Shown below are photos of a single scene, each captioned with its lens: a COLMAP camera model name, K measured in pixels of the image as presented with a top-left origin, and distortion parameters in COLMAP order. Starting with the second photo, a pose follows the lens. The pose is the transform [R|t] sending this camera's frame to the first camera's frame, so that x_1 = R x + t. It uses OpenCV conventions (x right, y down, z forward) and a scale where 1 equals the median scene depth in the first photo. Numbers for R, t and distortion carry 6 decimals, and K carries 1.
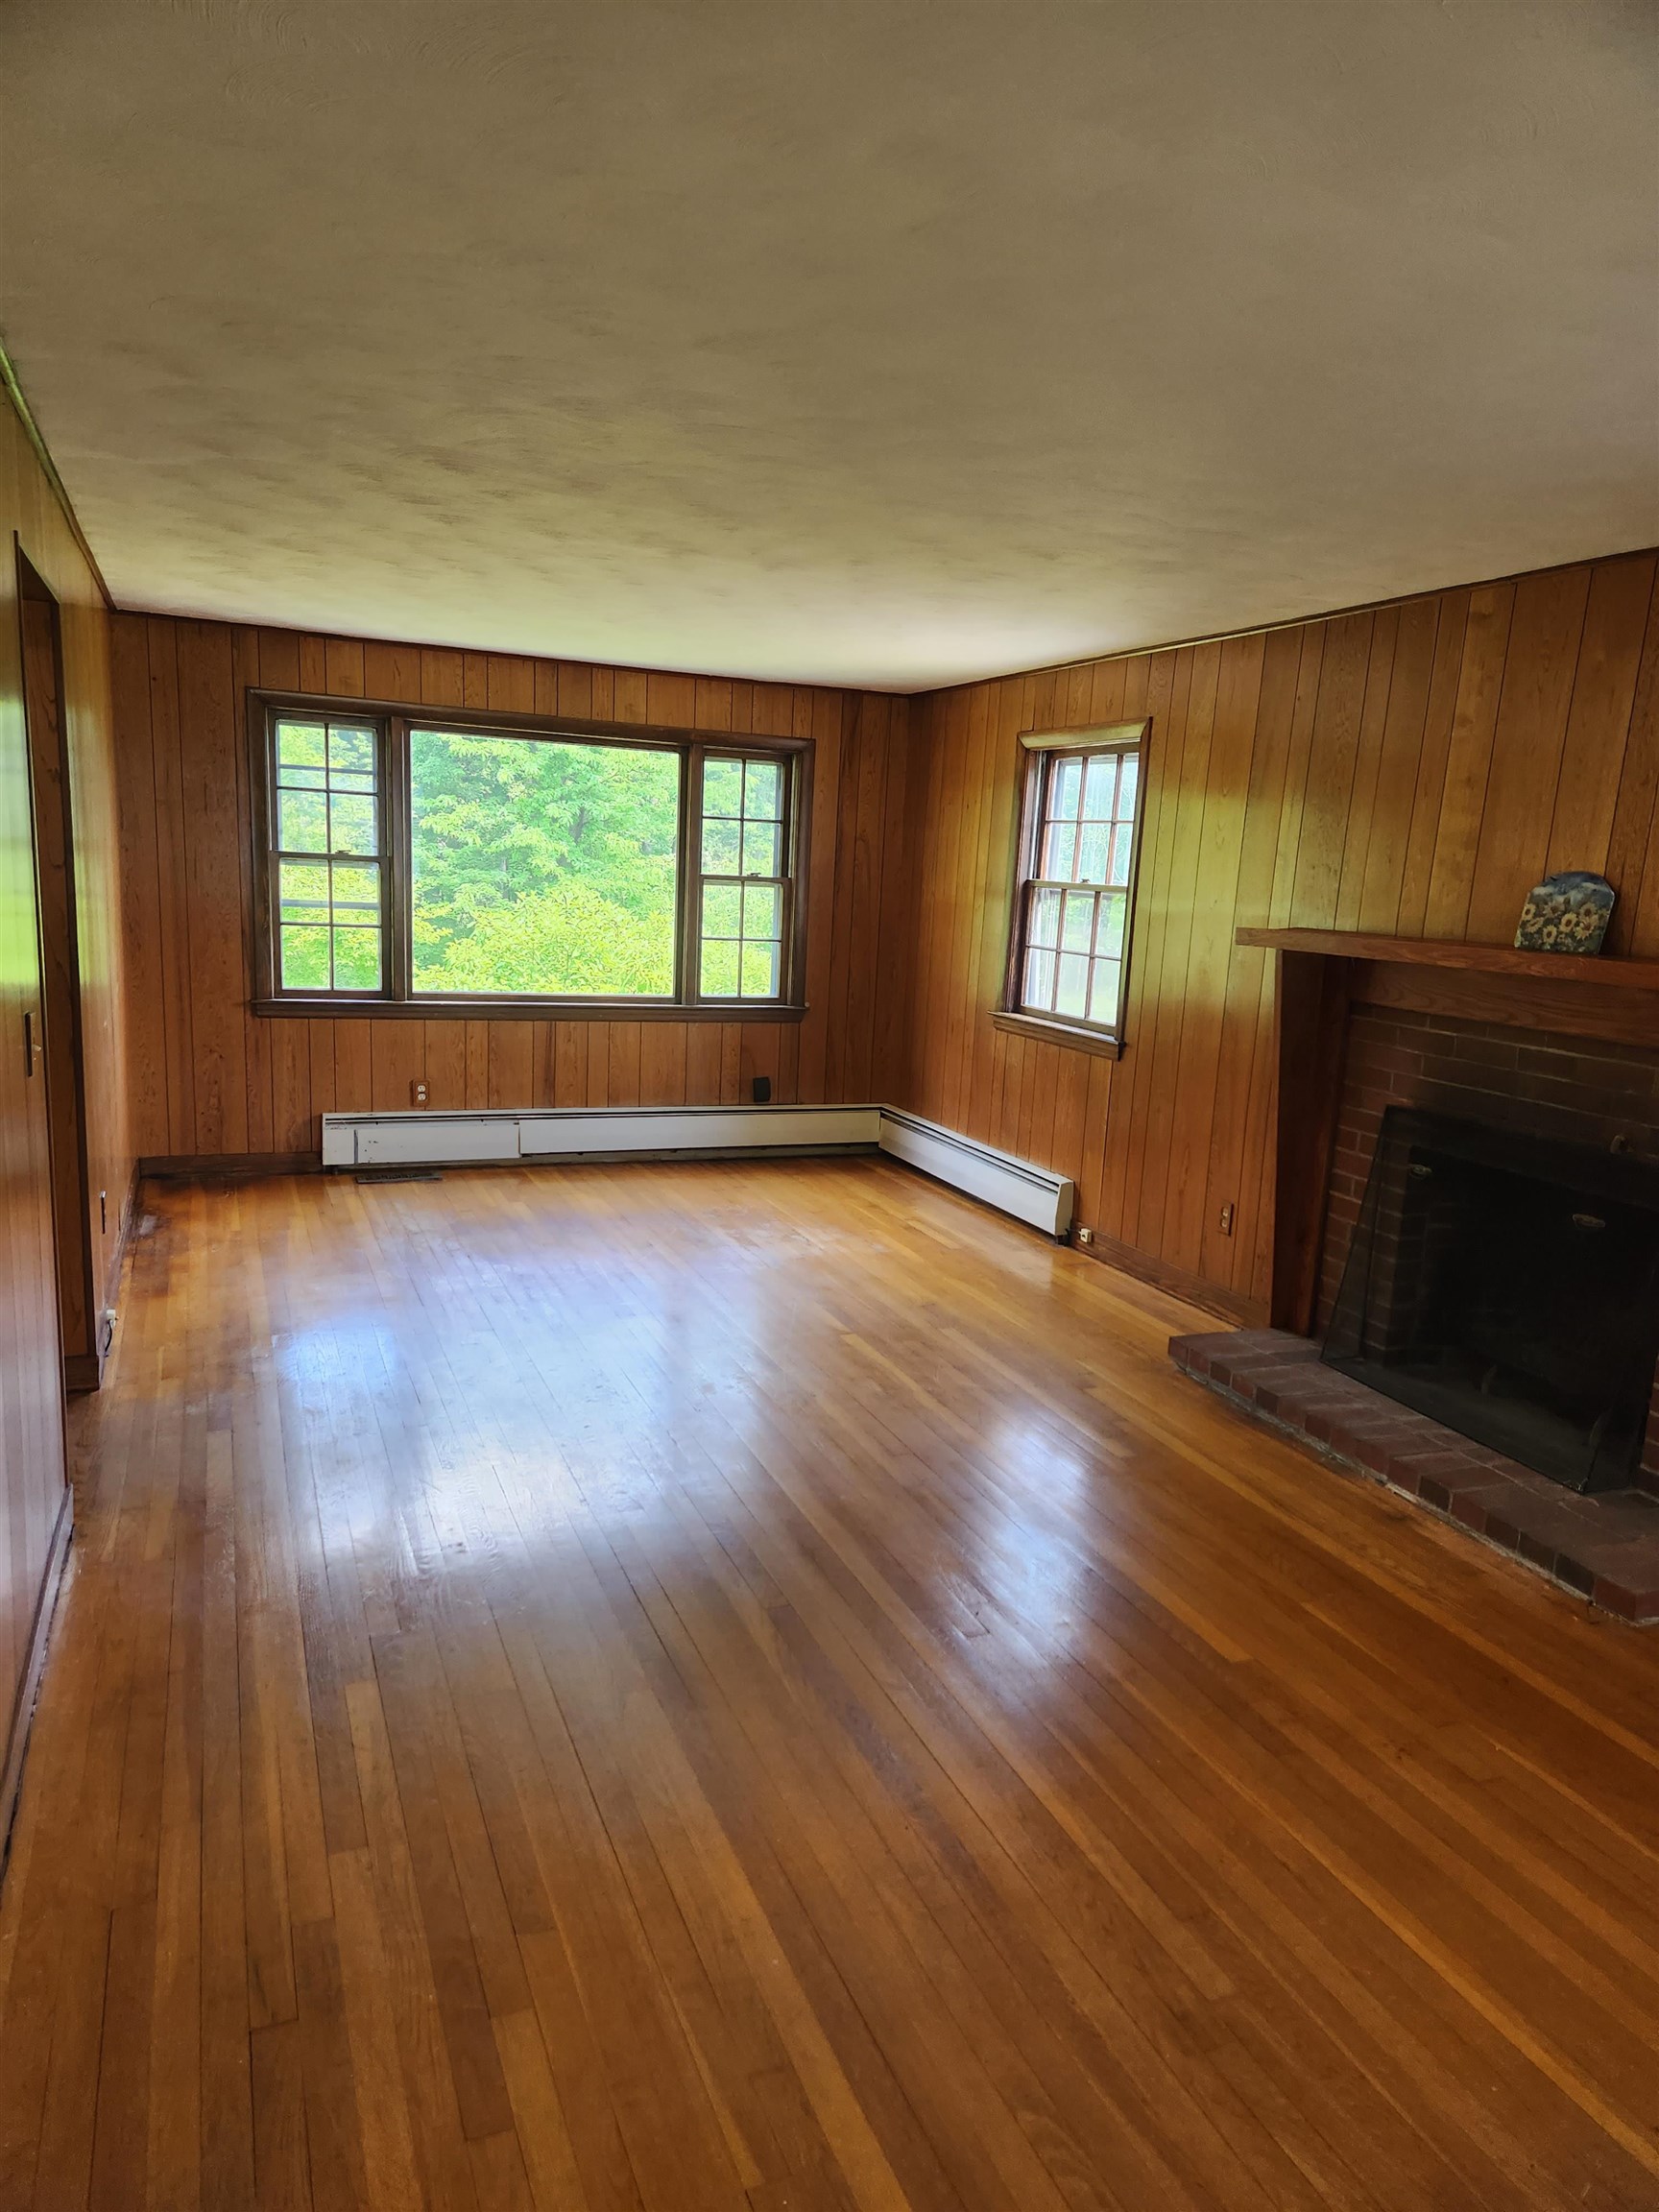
lens RADIAL K [[1451.3, 0, 830.5], [0, 1451.3, 1146.6], [0, 0, 1]] dist [0.005709, 0.000816]
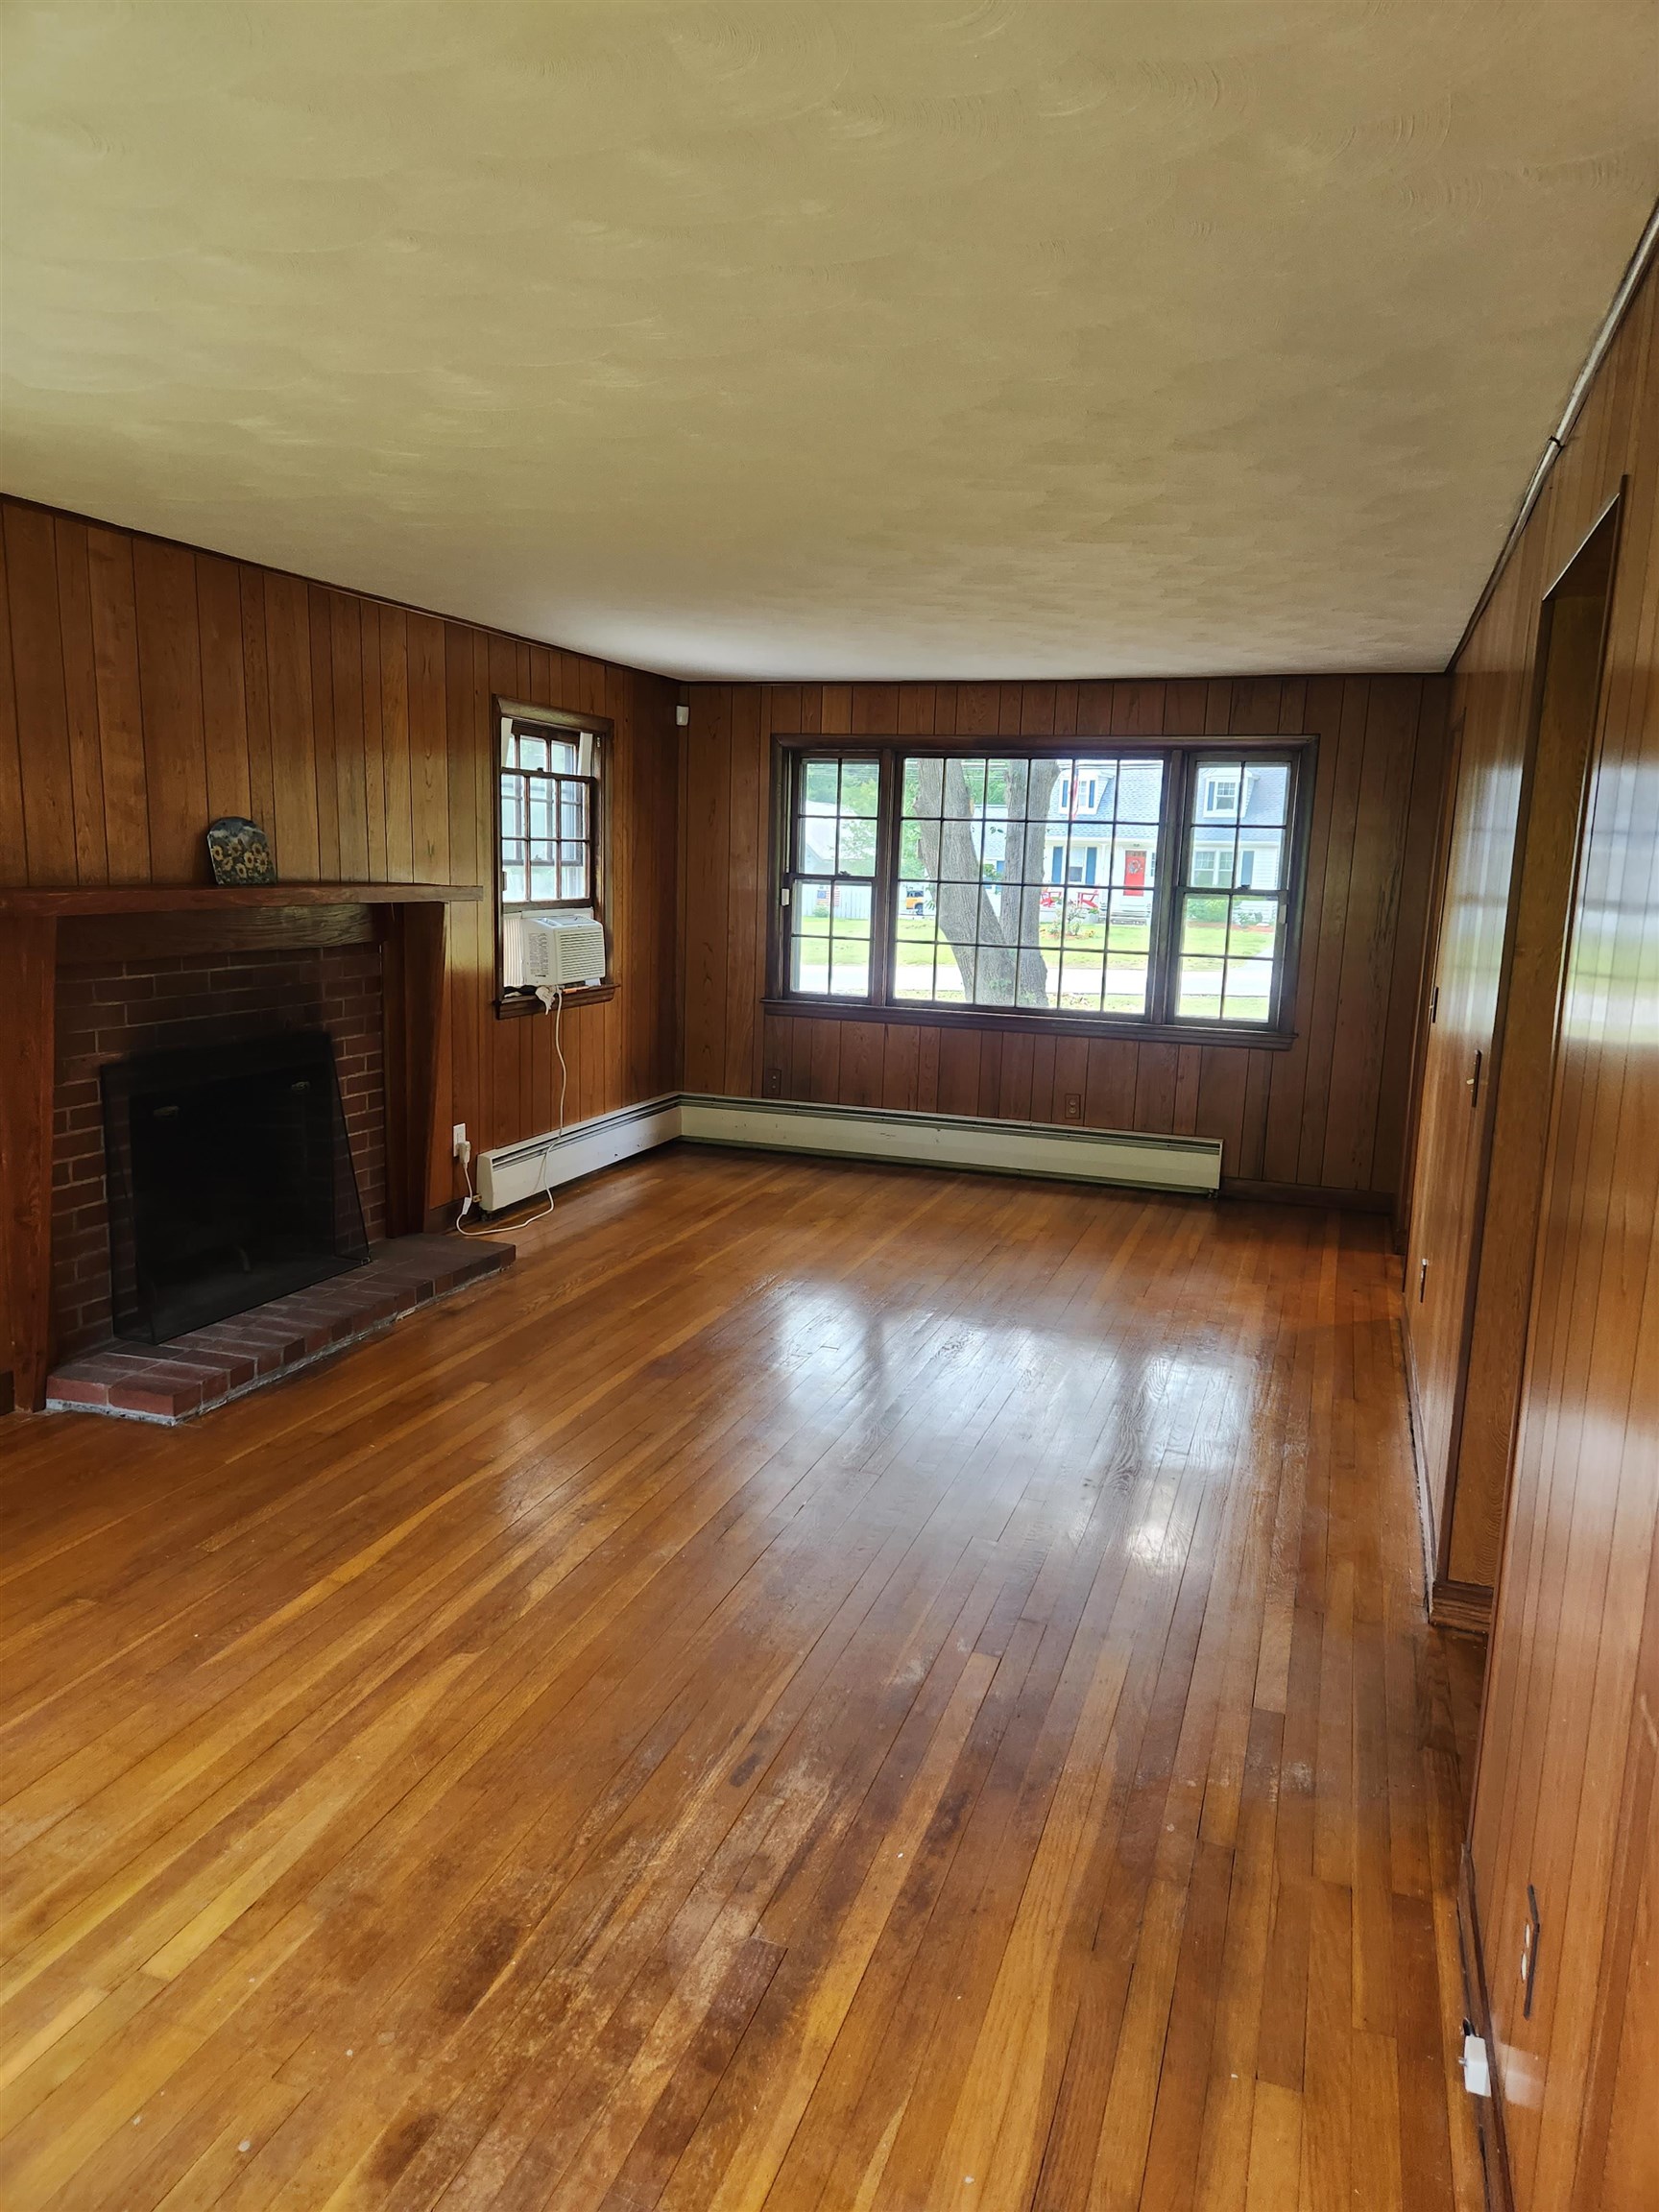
lens RADIAL K [[1473.3, 0, 830.0], [0, 1473.3, 1099.7], [0, 0, 1]] dist [0.085725, -0.075378]
pose [[-0.741781, -0.187012, 0.644039, -0.673641], [0.062570, 0.936846, 0.344101, -0.355679], [-0.667716, 0.295545, -0.683233, 1.547120]]
